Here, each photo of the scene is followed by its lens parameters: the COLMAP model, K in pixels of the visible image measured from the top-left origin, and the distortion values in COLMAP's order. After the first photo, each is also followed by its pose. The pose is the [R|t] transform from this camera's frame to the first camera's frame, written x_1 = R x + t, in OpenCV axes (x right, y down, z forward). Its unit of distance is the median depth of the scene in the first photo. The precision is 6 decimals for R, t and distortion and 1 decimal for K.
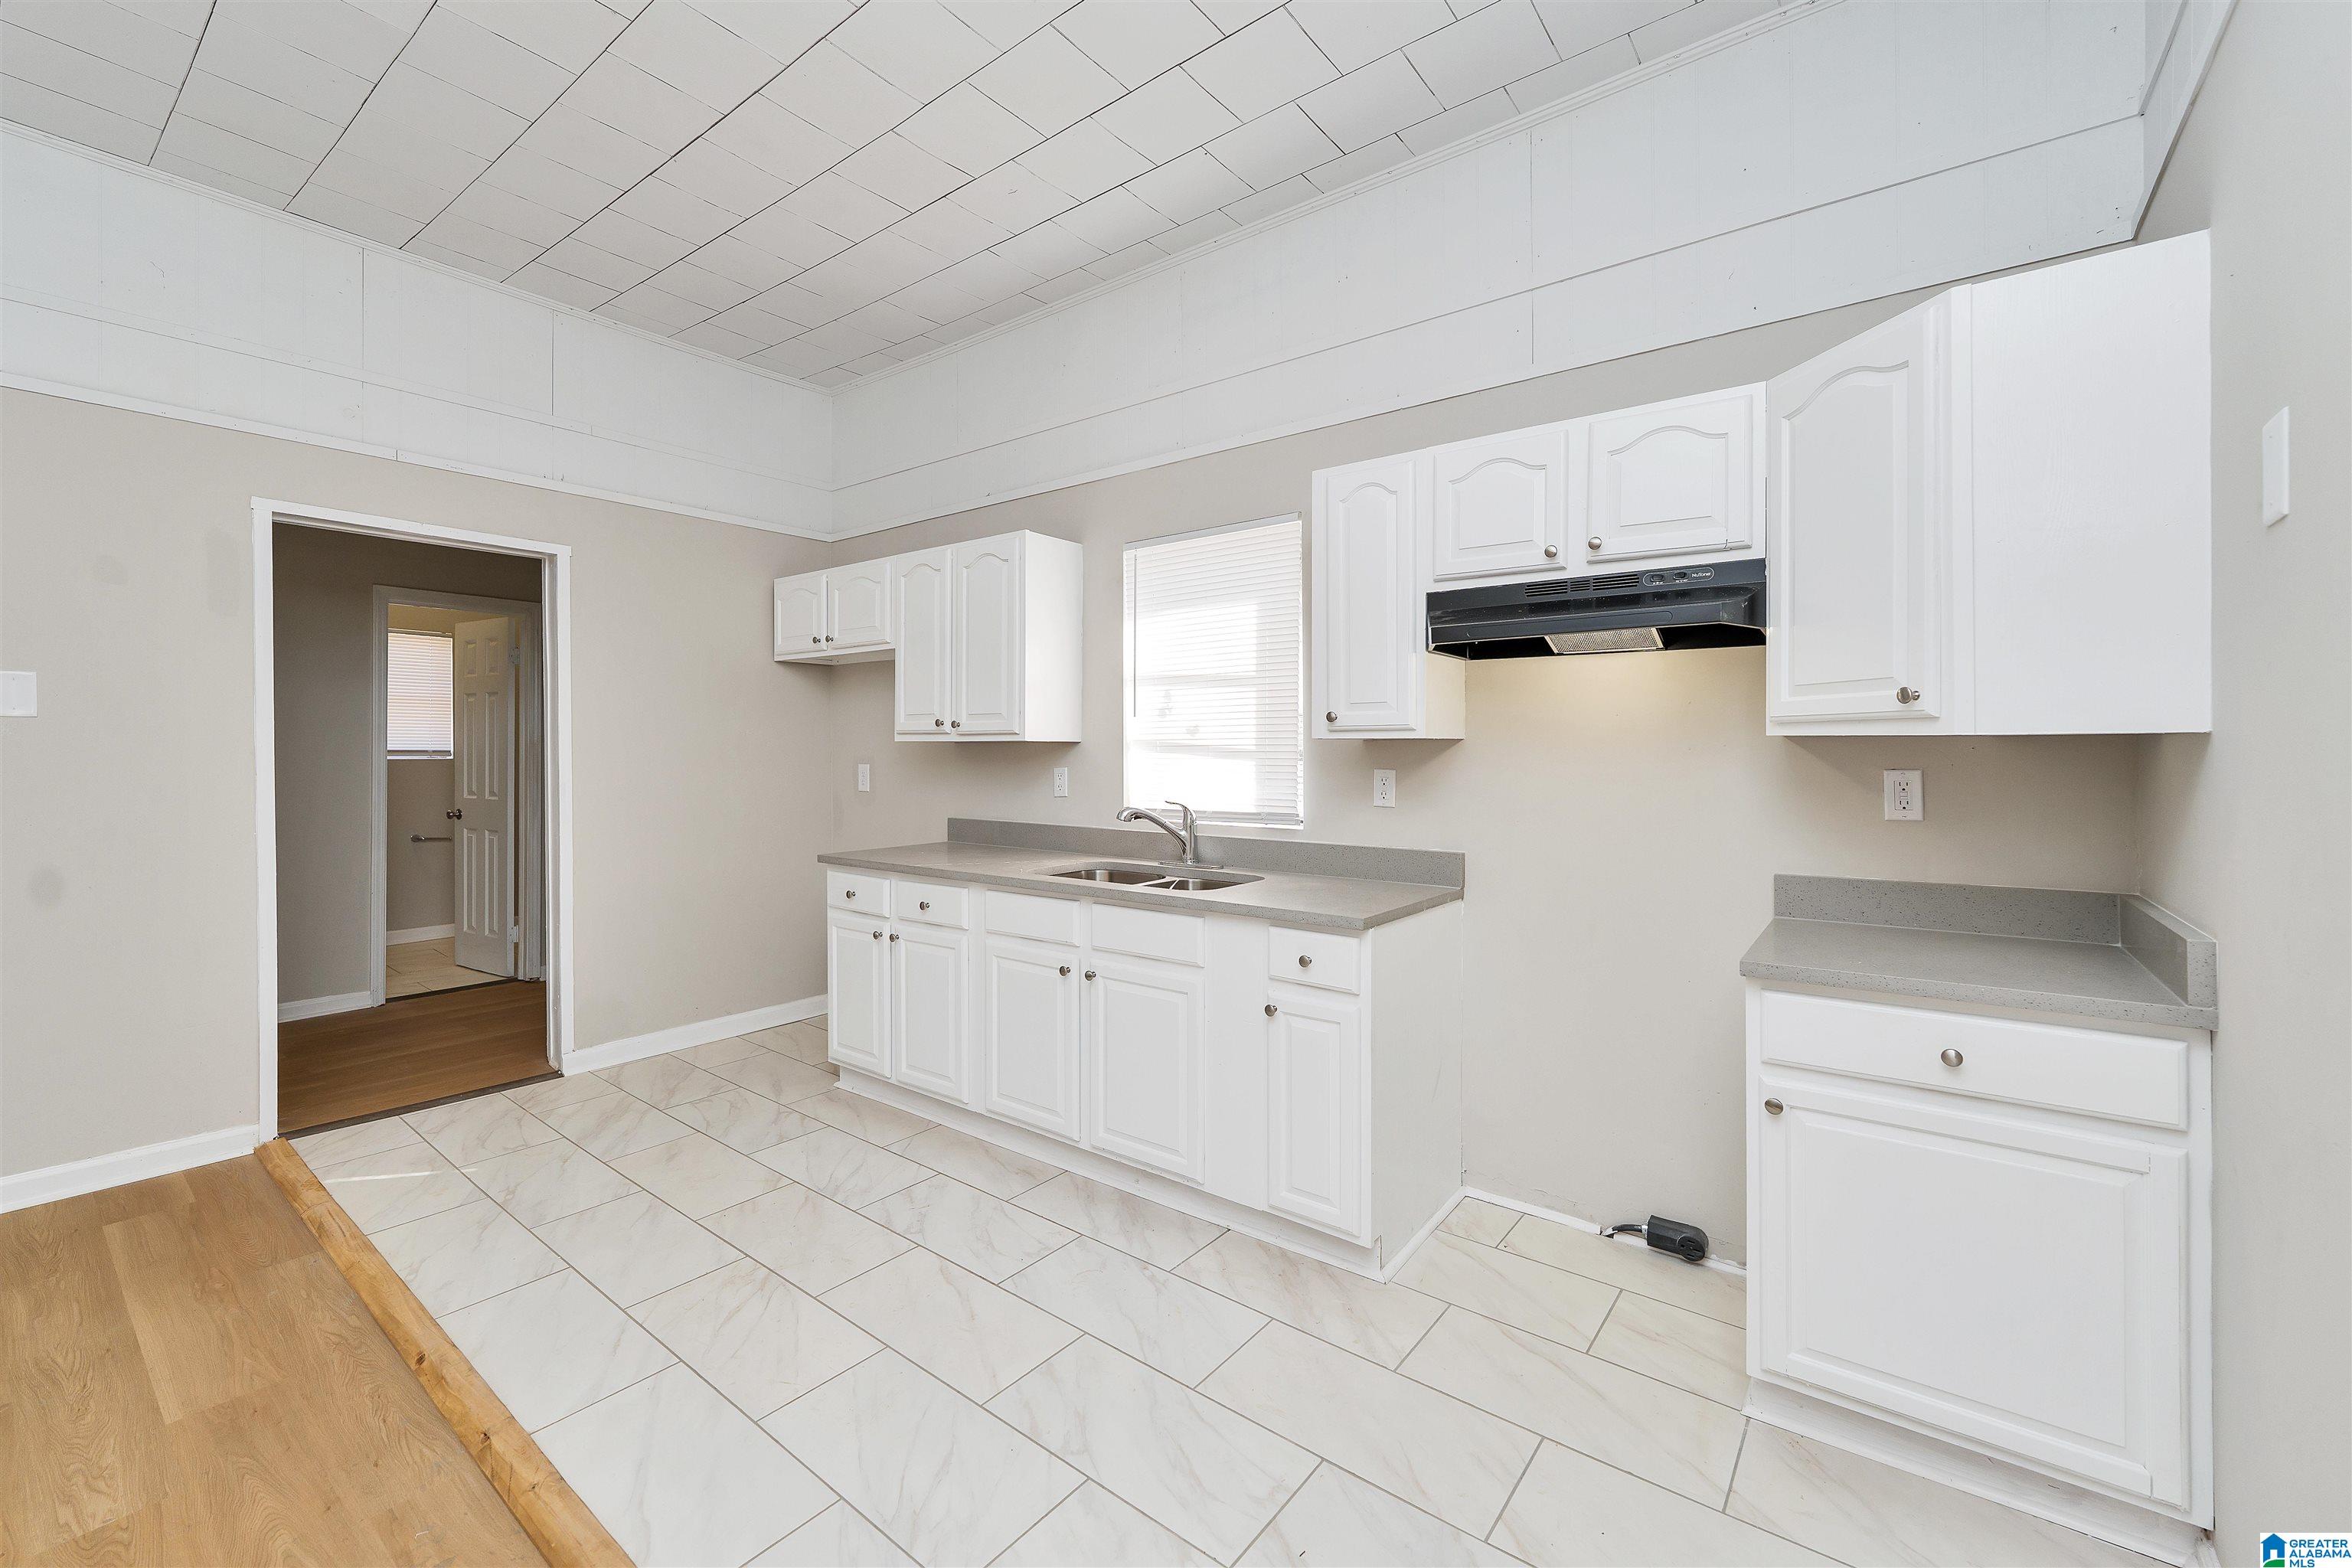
lens RADIAL K [[960.6, 0, 1175.1], [0, 960.6, 761.5], [0, 0, 1]] dist [0.000629, 0.000082]
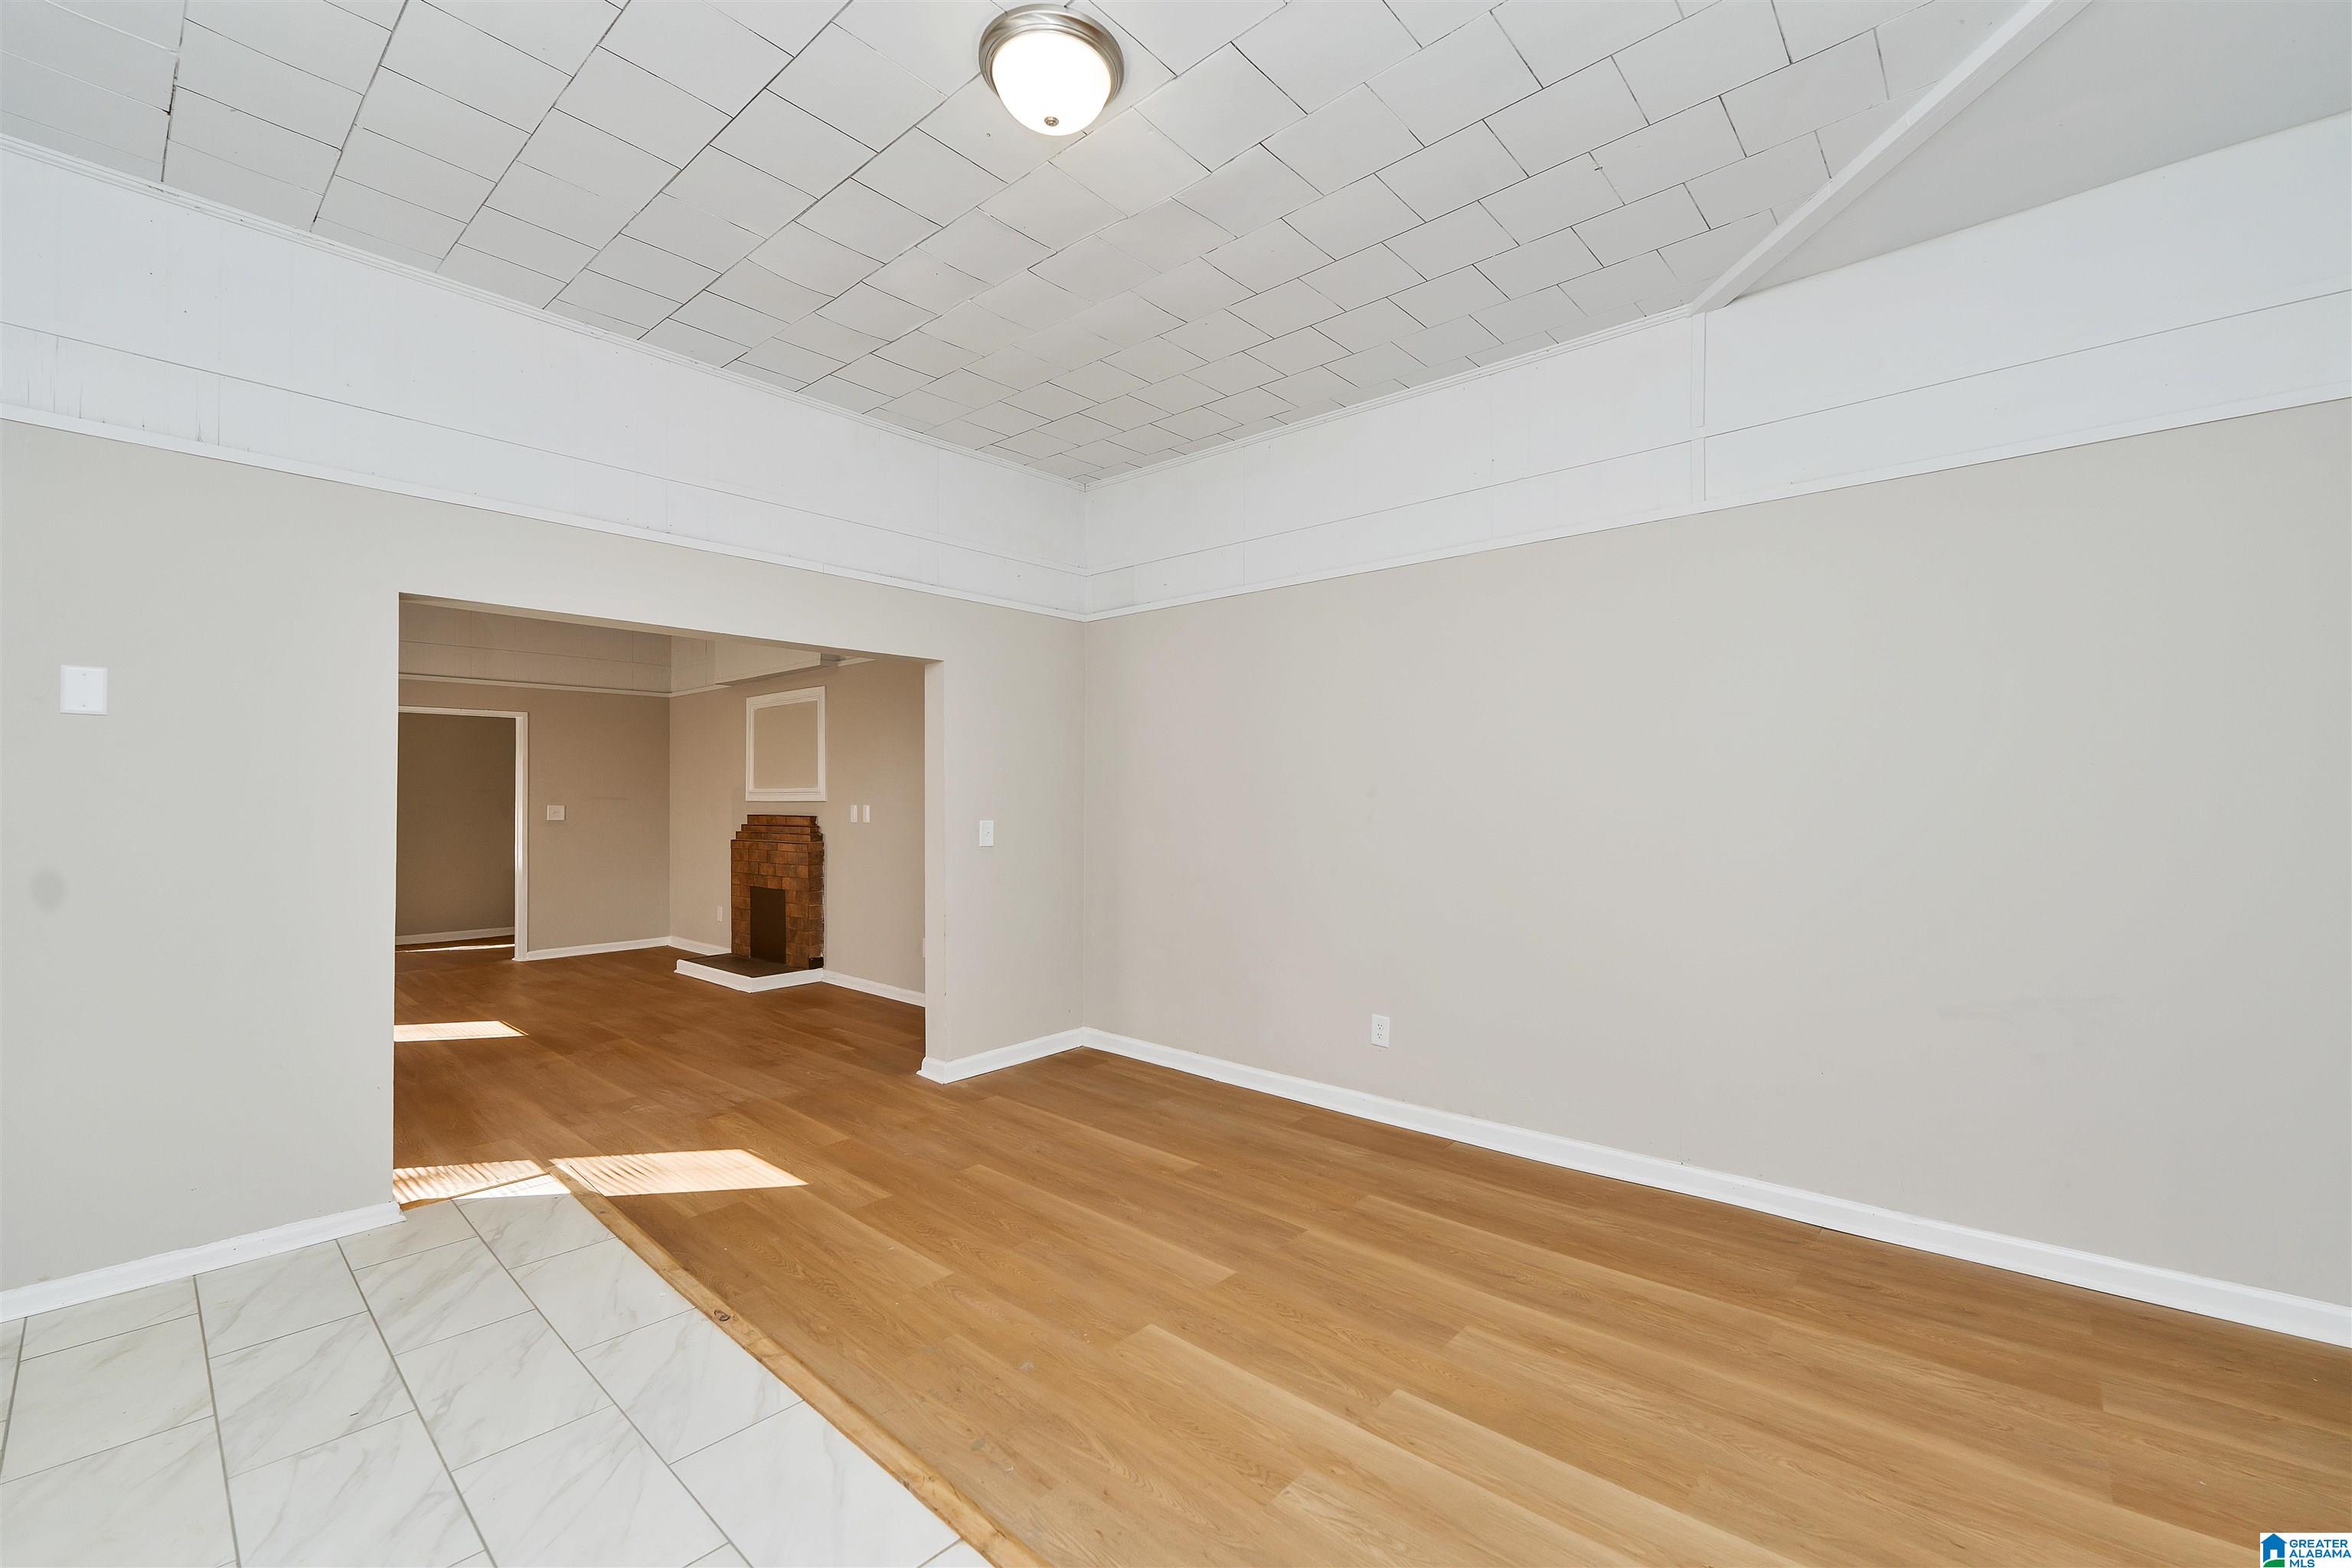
lens RADIAL K [[974.1, 0, 1176.0], [0, 974.1, 784.0], [0, 0, 1]] dist [-0.000878, -0.000090]
pose [[-0.997863, 0.001051, 0.065333, -0.544008], [0.000534, 0.999968, -0.007933, -0.027596], [-0.065340, -0.007881, -0.997832, 1.122196]]
